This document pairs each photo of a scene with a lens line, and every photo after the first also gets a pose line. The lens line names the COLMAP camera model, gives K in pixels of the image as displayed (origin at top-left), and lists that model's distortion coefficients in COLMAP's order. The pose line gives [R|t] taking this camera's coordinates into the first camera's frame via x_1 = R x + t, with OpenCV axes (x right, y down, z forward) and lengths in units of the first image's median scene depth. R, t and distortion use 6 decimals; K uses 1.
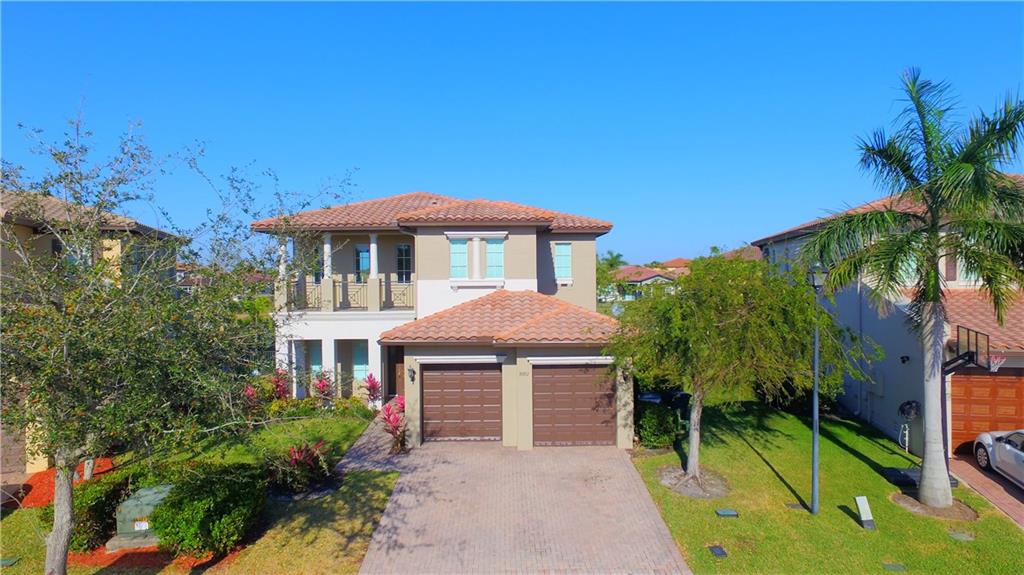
lens RADIAL K [[706.5, 0, 512.0], [0, 706.5, 287.5], [0, 0, 1]] dist [0.003784, -0.001981]
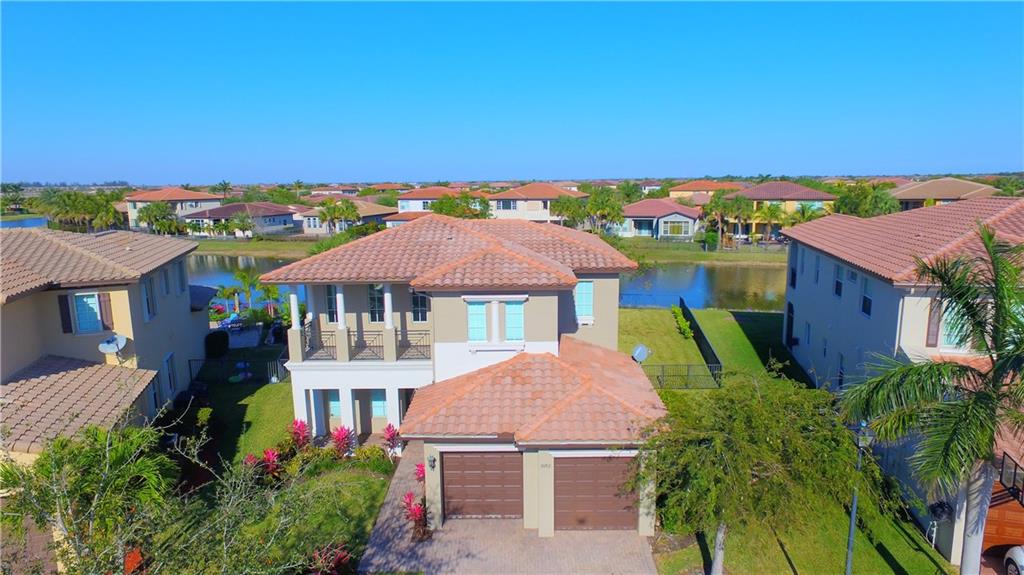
lens RADIAL K [[705.8, 0, 495.9], [0, 705.8, 288.0], [0, 0, 1]] dist [-0.044913, 0.059725]
pose [[0.999346, 0.000003, -0.036171, -0.016651], [0.006740, 0.982471, 0.186293, -0.291992], [0.035538, -0.186414, 0.981828, 0.077723]]
